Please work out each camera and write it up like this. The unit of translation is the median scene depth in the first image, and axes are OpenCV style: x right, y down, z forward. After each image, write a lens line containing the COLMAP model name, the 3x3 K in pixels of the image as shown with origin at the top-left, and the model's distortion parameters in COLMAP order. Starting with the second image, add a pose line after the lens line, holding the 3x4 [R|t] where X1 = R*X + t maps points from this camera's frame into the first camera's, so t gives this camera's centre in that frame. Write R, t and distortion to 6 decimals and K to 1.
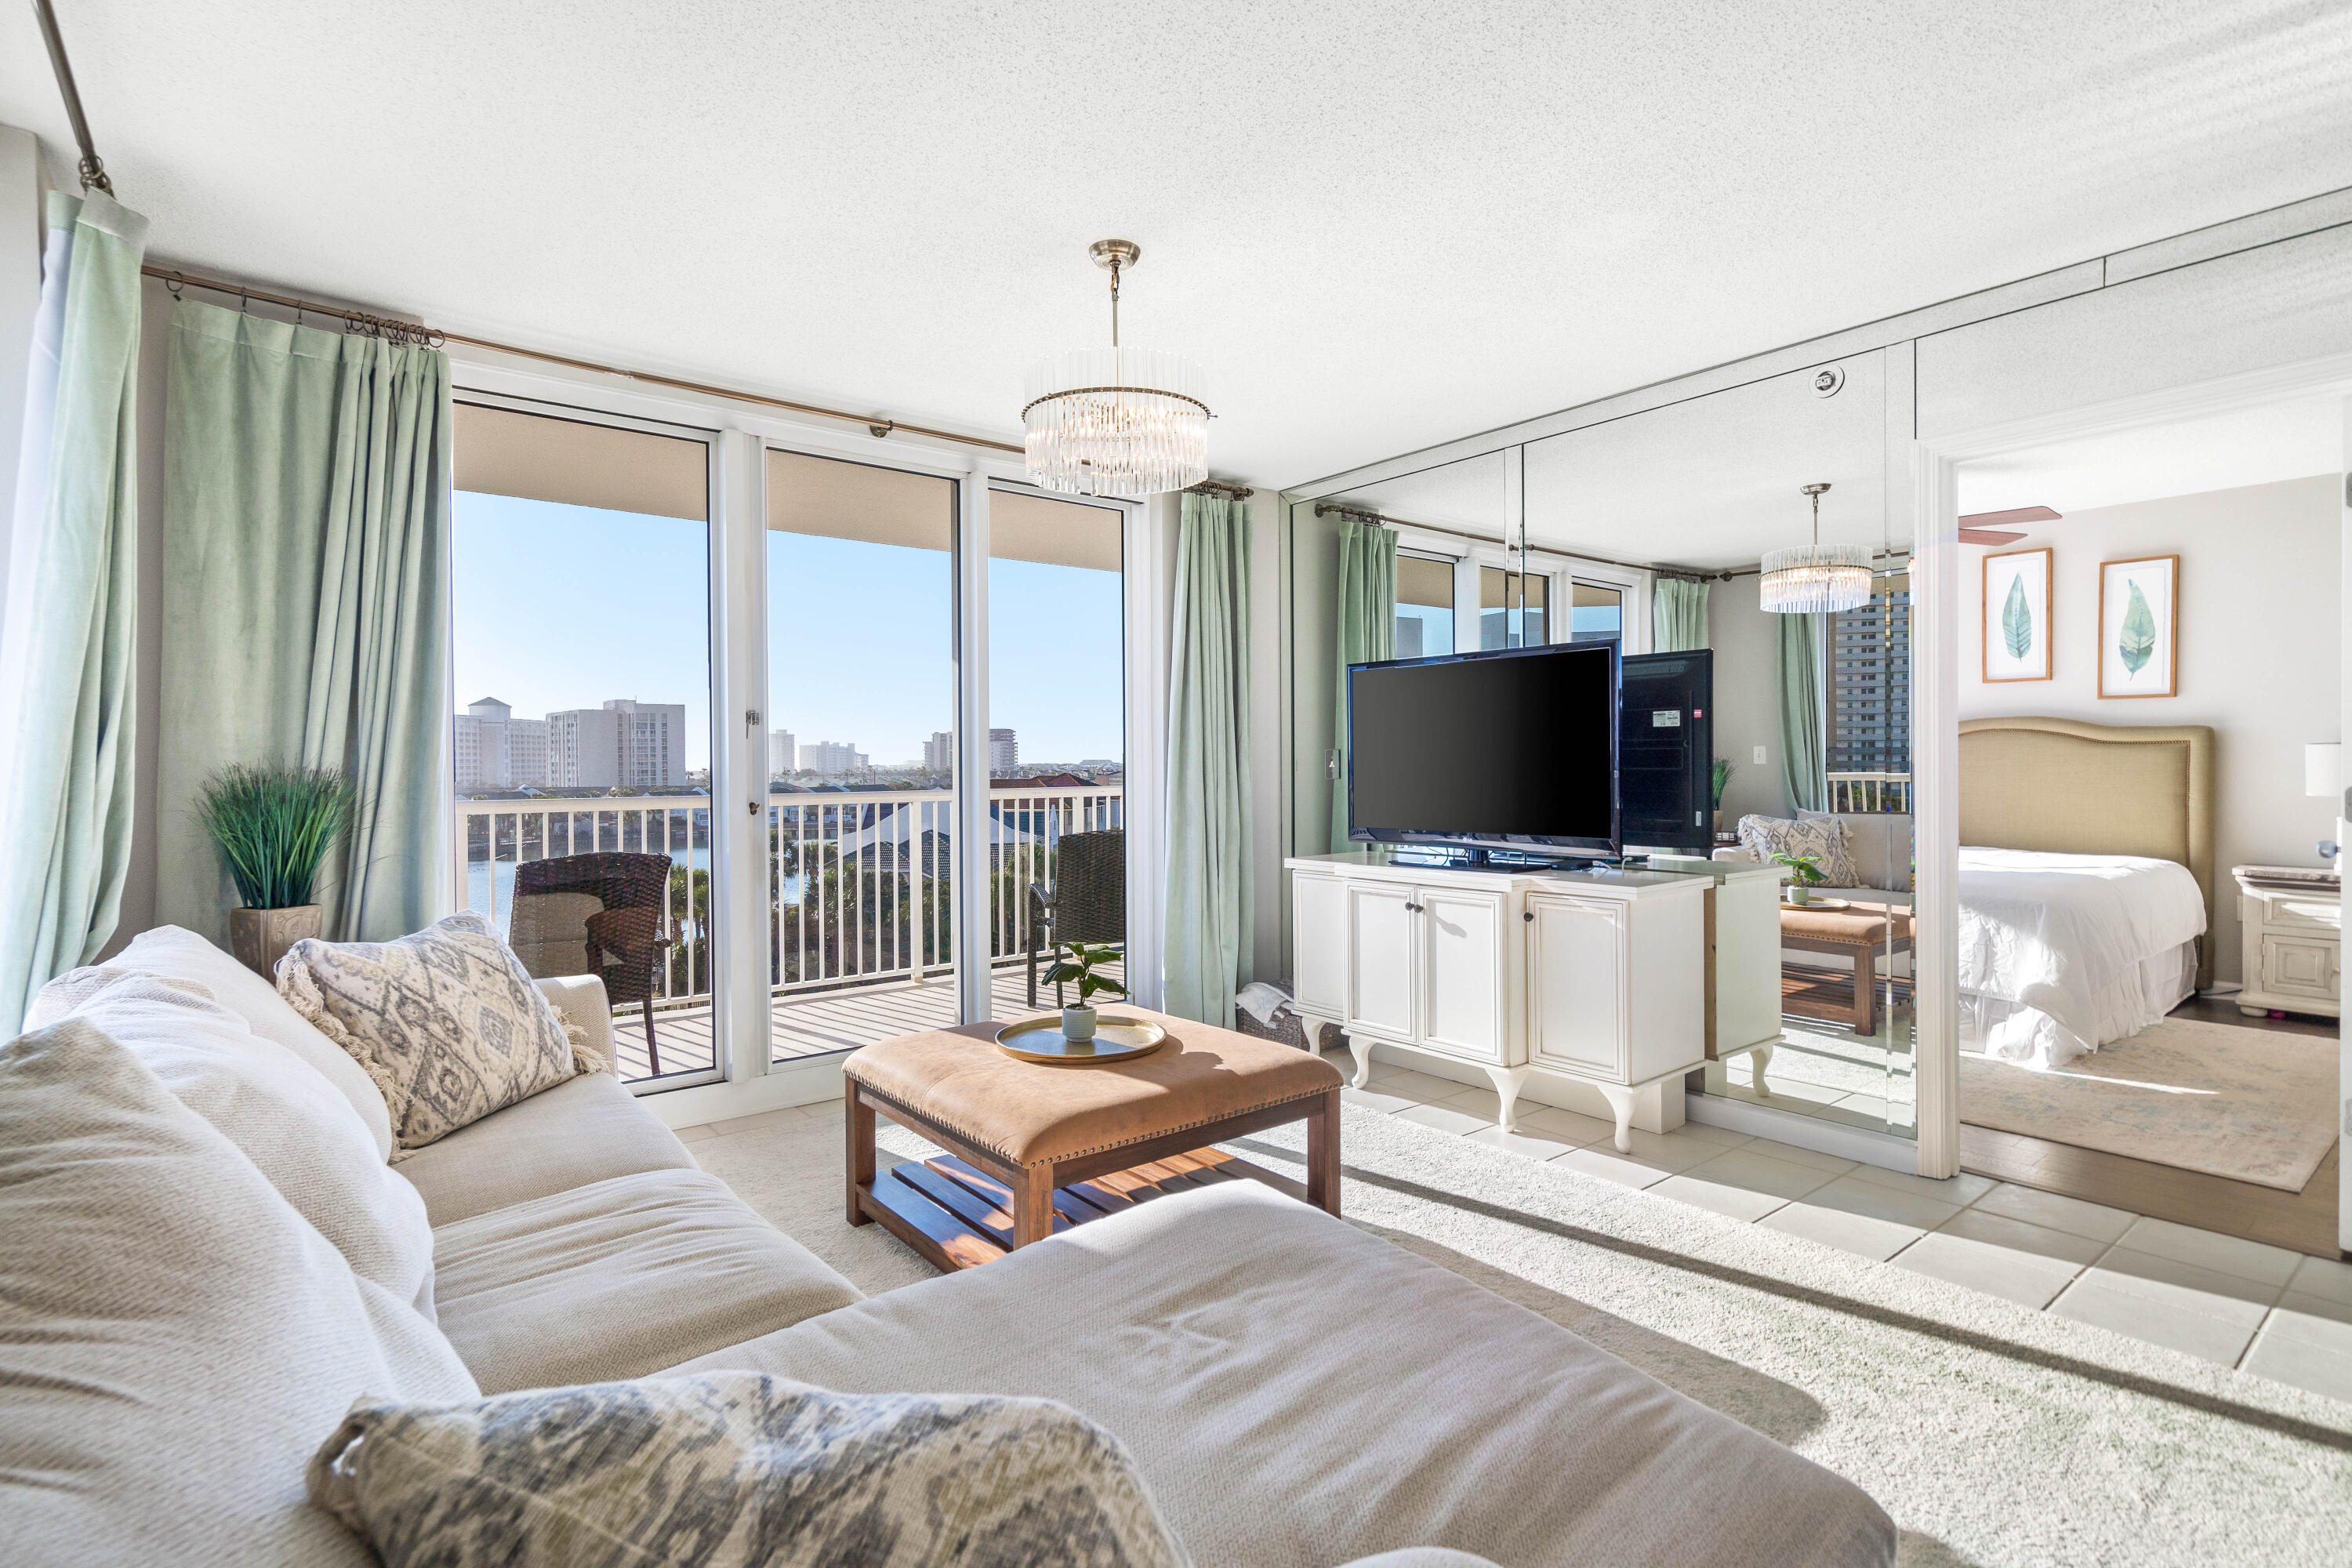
lens RADIAL K [[1110.9, 0, 1163.2], [0, 1110.9, 773.8], [0, 0, 1]] dist [-0.000825, -0.000788]
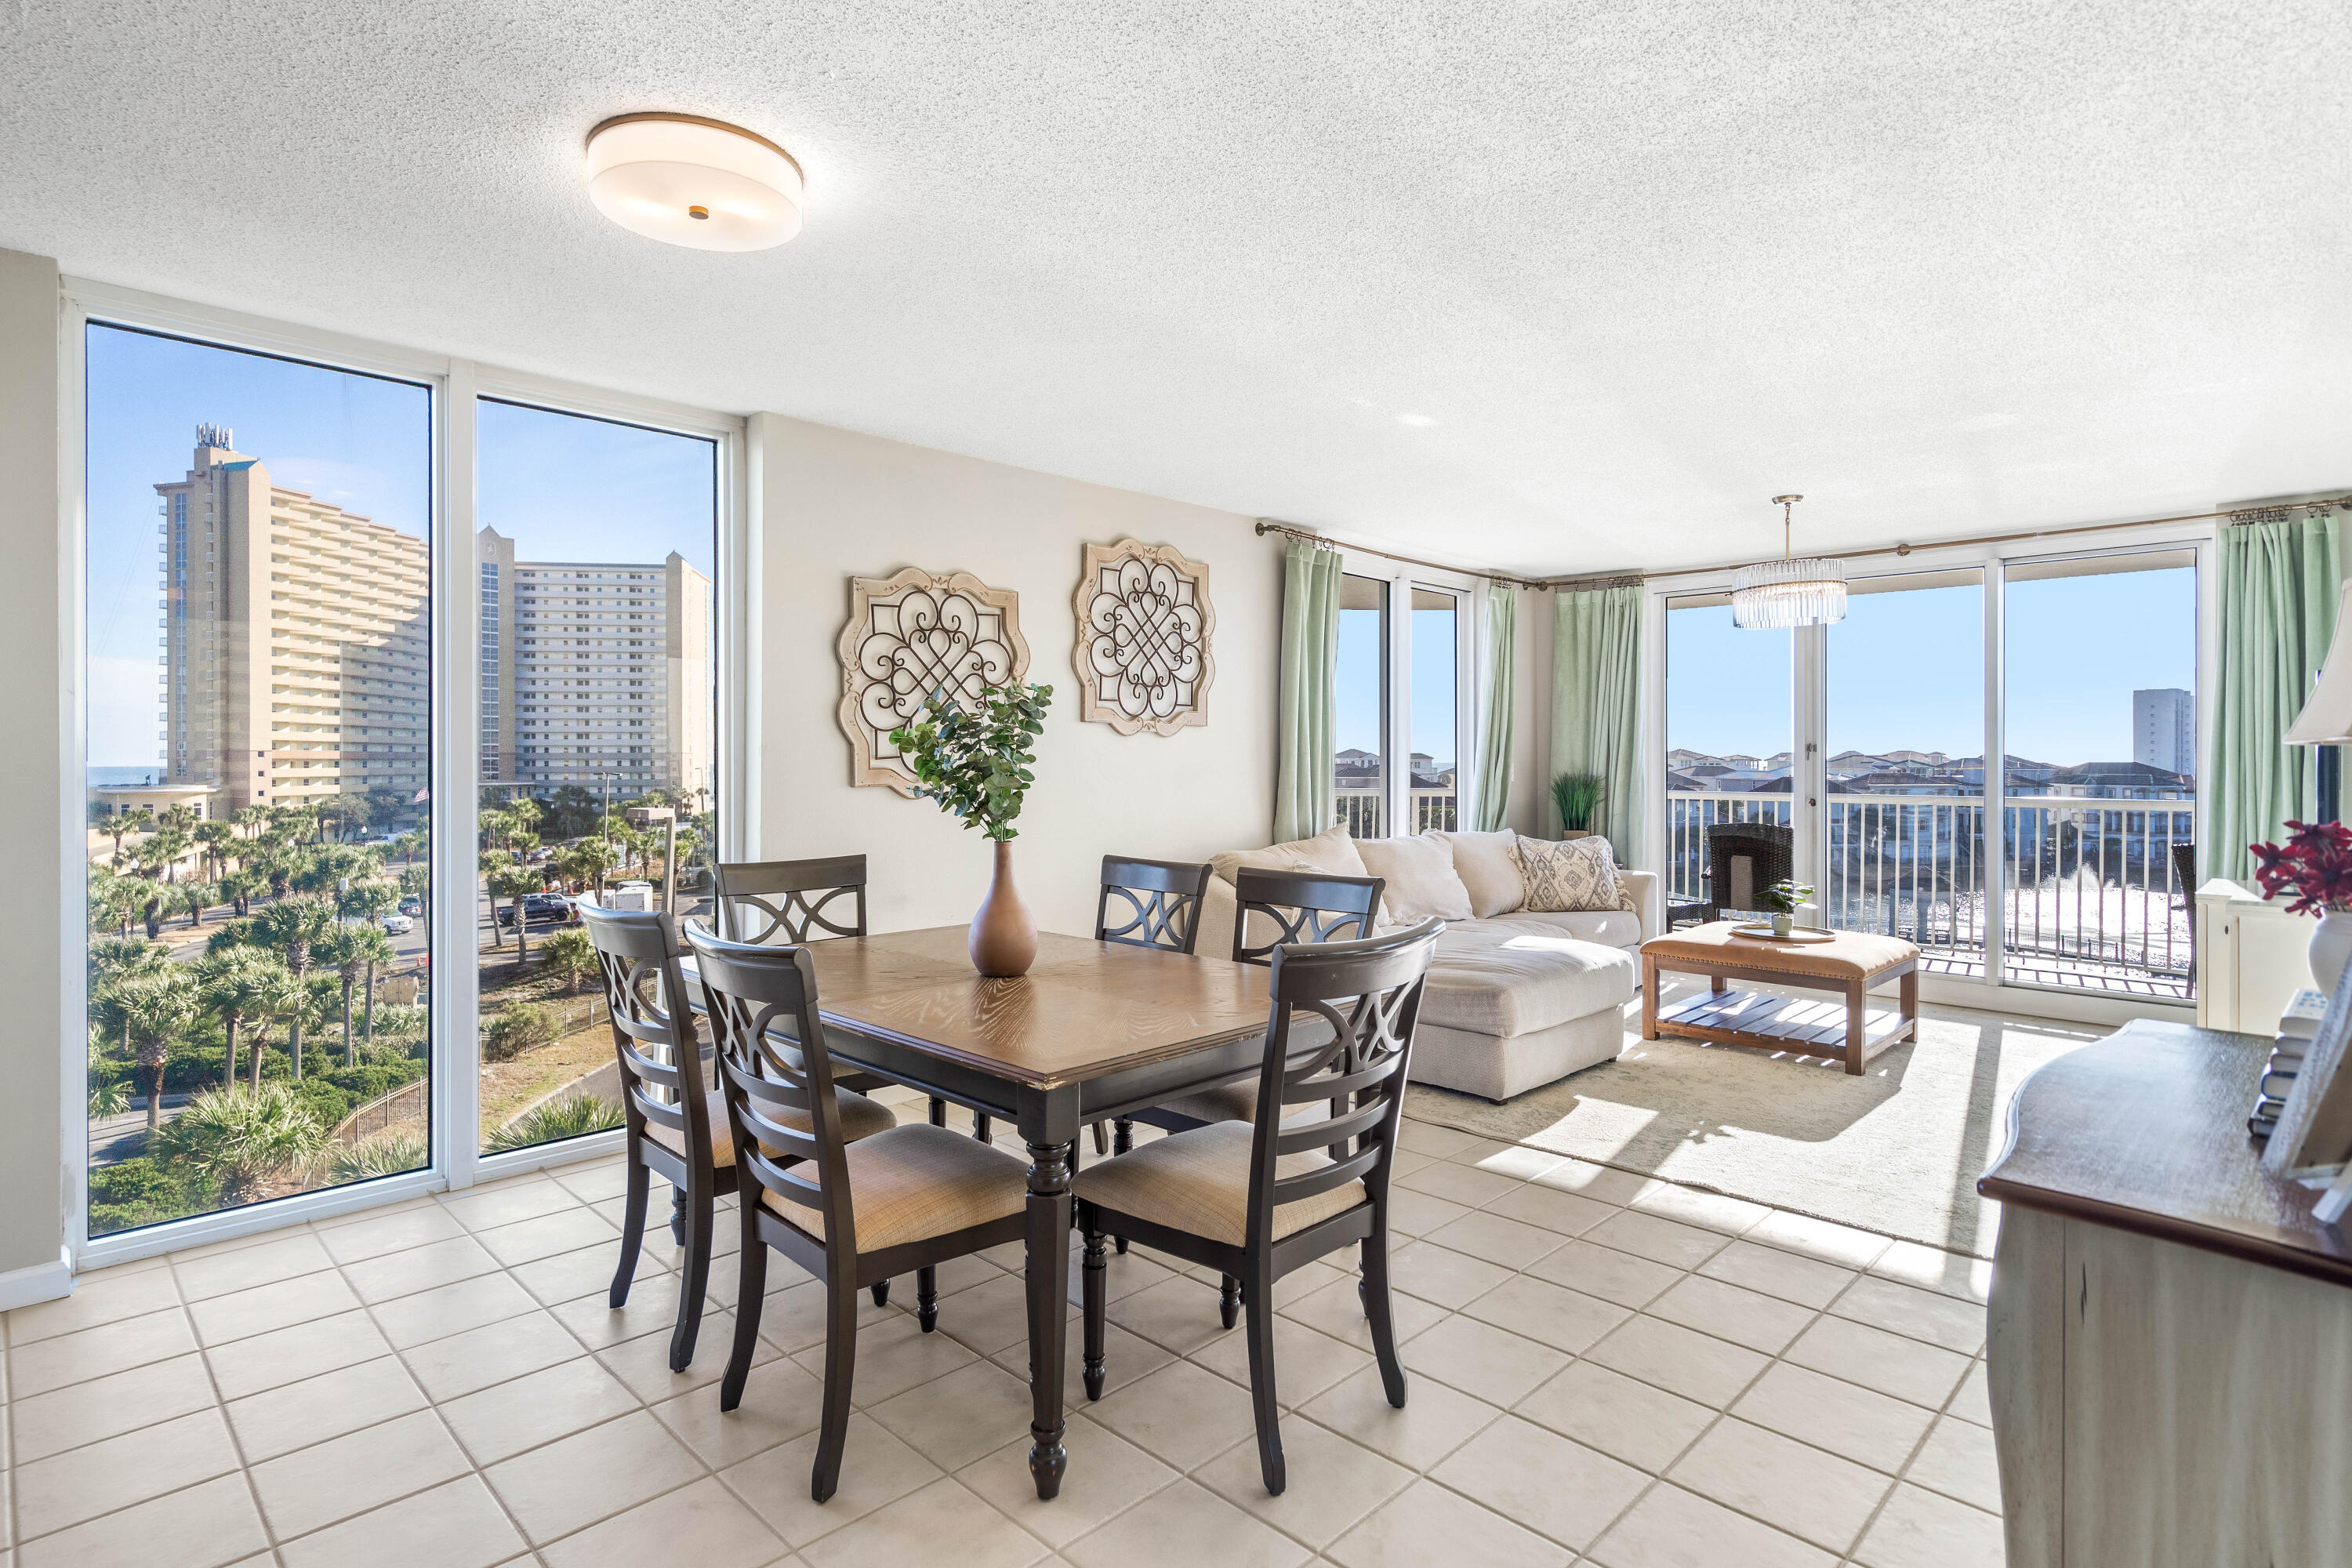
lens RADIAL K [[1211.8, 0, 1157.1], [0, 1211.8, 763.6], [0, 0, 1]] dist [-0.000546, -0.001161]
pose [[0.115349, 0.012111, -0.993251, 1.910178], [-0.014083, 0.999845, 0.010556, -0.047642], [0.993225, 0.012770, 0.115502, -0.257941]]
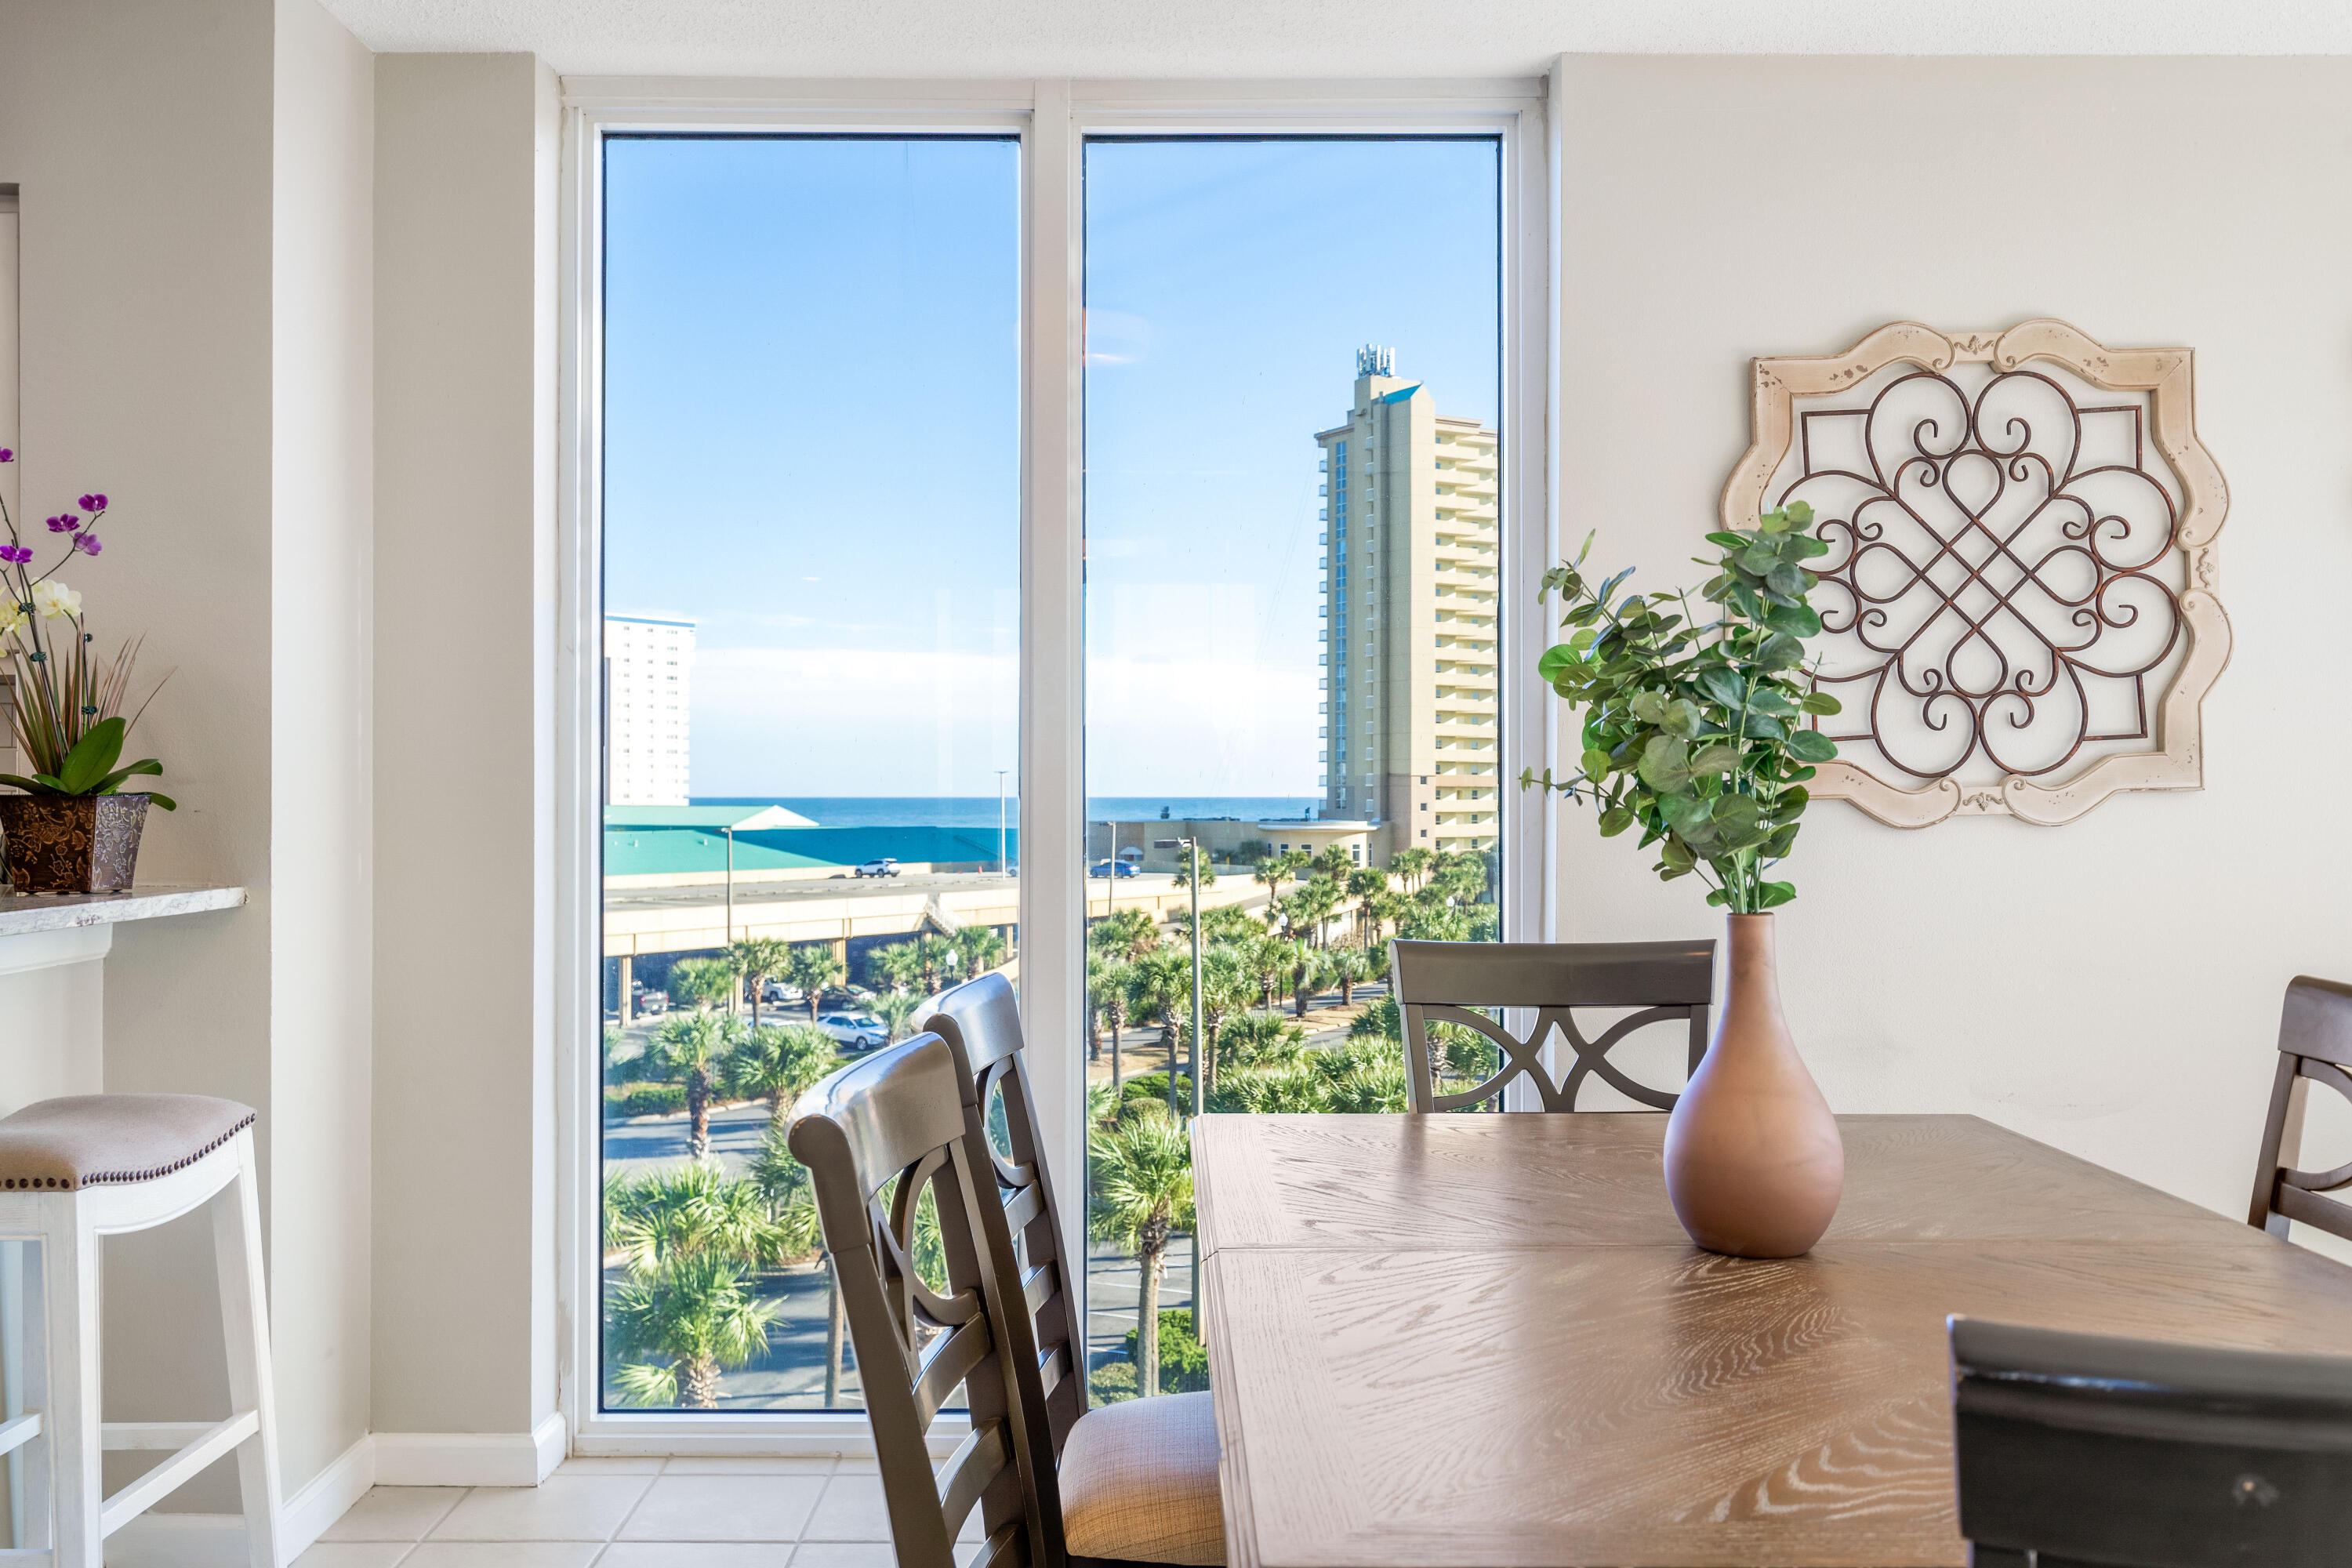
lens RADIAL K [[1999.1, 0, 1172.9], [0, 1999.1, 785.3], [0, 0, 1]] dist [0.008664, 0.000539]
pose [[-0.617501, 0.006059, -0.786547, 1.469267], [-0.006423, 0.999898, 0.012744, -0.015393], [0.786544, 0.012922, -0.617399, 0.032183]]
